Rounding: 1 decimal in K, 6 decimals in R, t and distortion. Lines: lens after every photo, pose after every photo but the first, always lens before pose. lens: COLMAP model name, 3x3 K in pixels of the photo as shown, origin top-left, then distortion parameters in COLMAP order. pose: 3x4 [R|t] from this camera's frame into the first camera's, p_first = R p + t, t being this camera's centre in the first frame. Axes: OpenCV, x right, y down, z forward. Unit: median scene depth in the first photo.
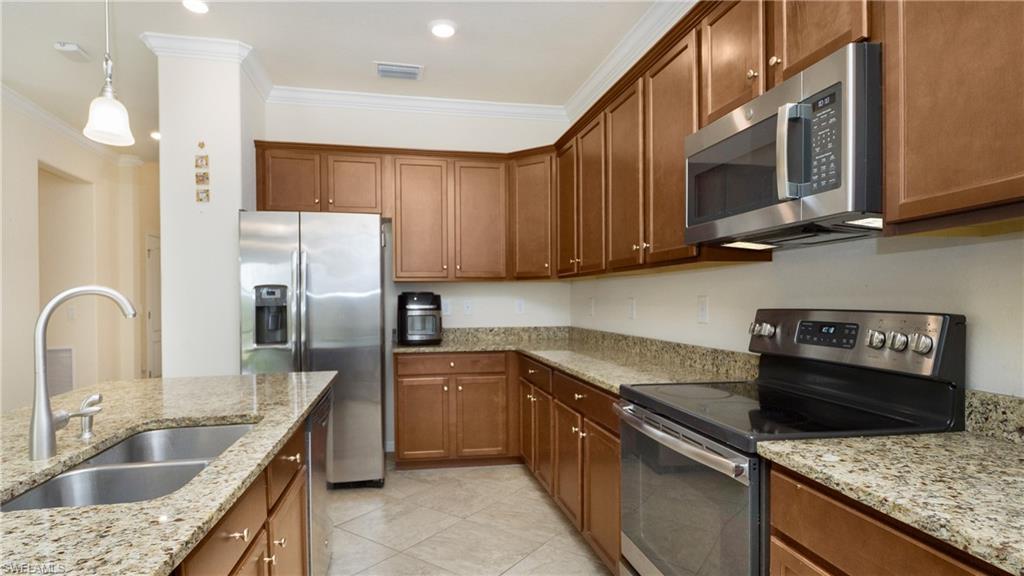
lens RADIAL K [[504.2, 0, 512.0], [0, 504.2, 288.0], [0, 0, 1]] dist [-0.001568, -0.000822]
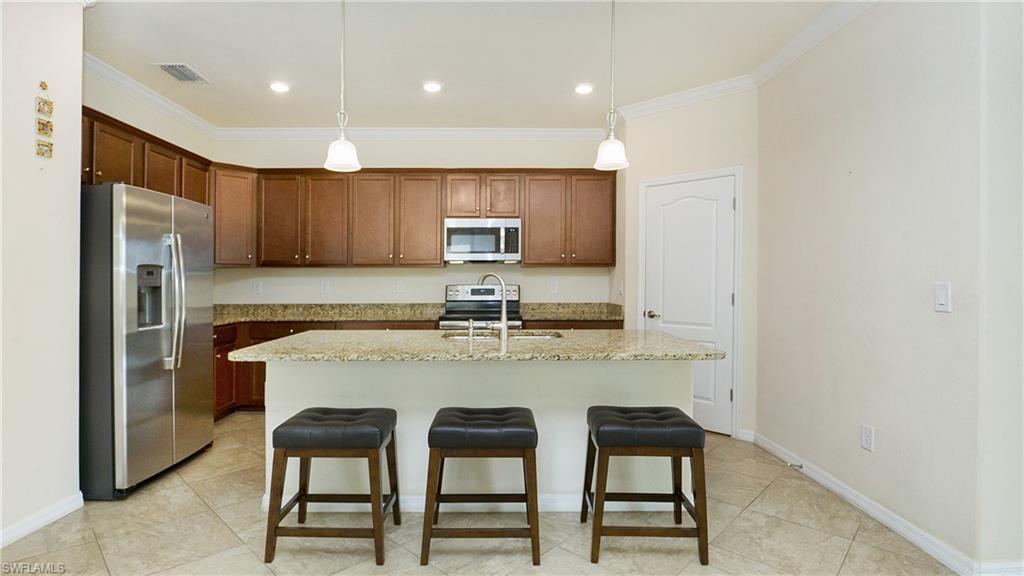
lens RADIAL K [[476.9, 0, 512.0], [0, 476.9, 288.0], [0, 0, 1]] dist [0.015609, 0.000137]
pose [[0.211418, -0.002306, 0.977393, -1.315046], [-0.019039, 0.999798, 0.006477, 0.022961], [-0.977210, -0.019978, 0.211332, 0.101909]]
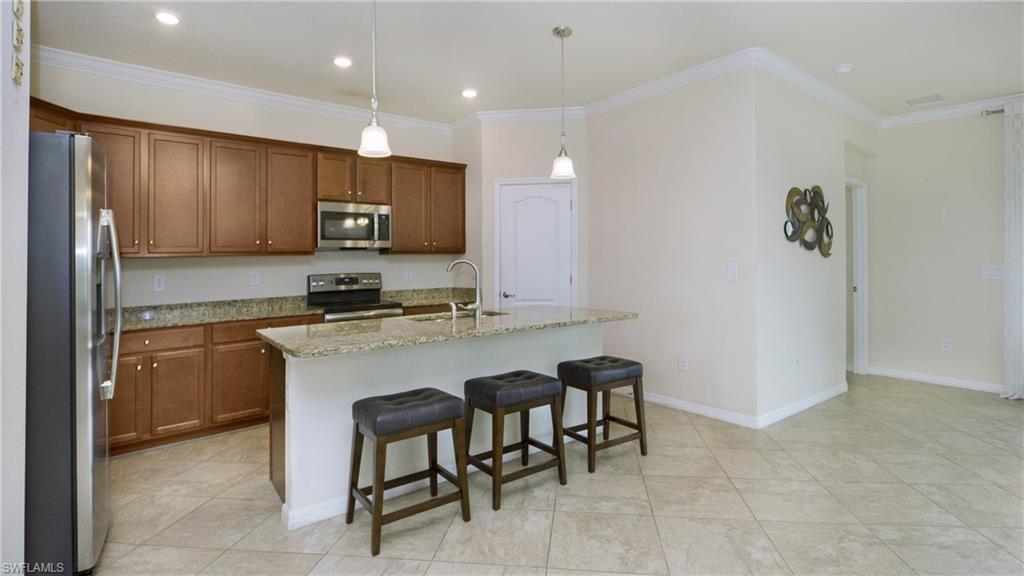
lens RADIAL K [[504.2, 0, 512.0], [0, 504.2, 288.0], [0, 0, 1]] dist [-0.001568, -0.000822]
pose [[-0.423840, -0.015203, 0.905609, -1.455724], [0.014715, 0.999612, 0.023668, 0.039770], [-0.905617, 0.023357, -0.423452, 0.778318]]
